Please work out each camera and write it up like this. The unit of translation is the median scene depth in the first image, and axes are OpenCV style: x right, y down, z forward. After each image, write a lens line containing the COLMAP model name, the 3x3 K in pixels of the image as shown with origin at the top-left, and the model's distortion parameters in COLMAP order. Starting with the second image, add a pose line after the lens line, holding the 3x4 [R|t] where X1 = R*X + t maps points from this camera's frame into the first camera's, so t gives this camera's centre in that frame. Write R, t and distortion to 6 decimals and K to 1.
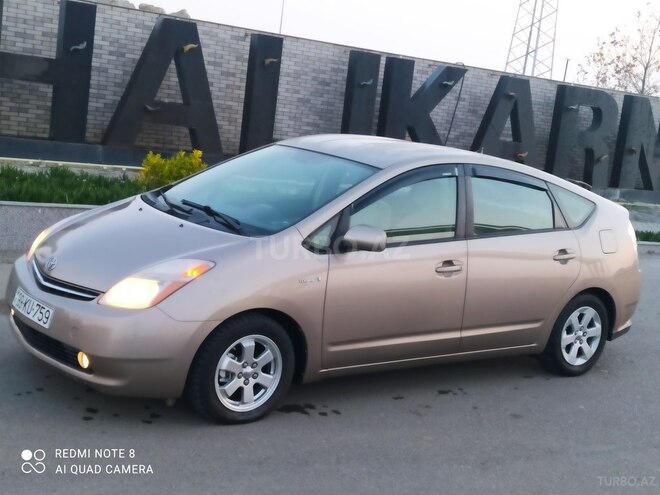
lens RADIAL K [[1010.0, 0, 332.6], [0, 1010.0, 234.6], [0, 0, 1]] dist [0.076249, 0.000000]
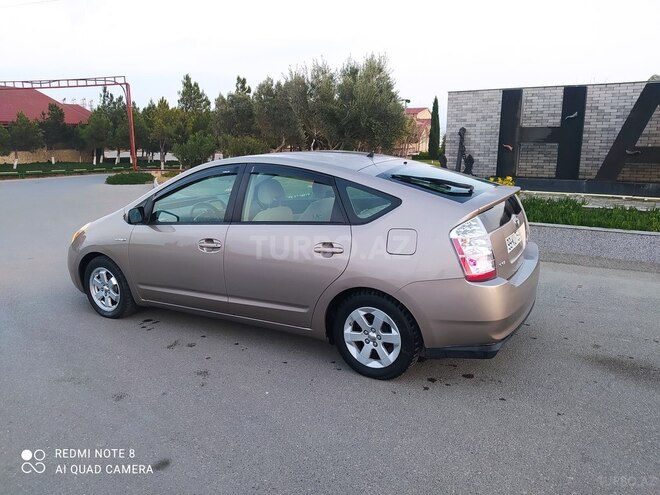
lens RADIAL K [[502.7, 0, 331.4], [0, 502.7, 242.2], [0, 0, 1]] dist [0.057911, -0.046302]
pose [[0.378543, 0.066053, -0.923224, 0.694786], [-0.071595, 0.996552, 0.041944, -0.007182], [0.922811, 0.050221, 0.381966, 0.816962]]
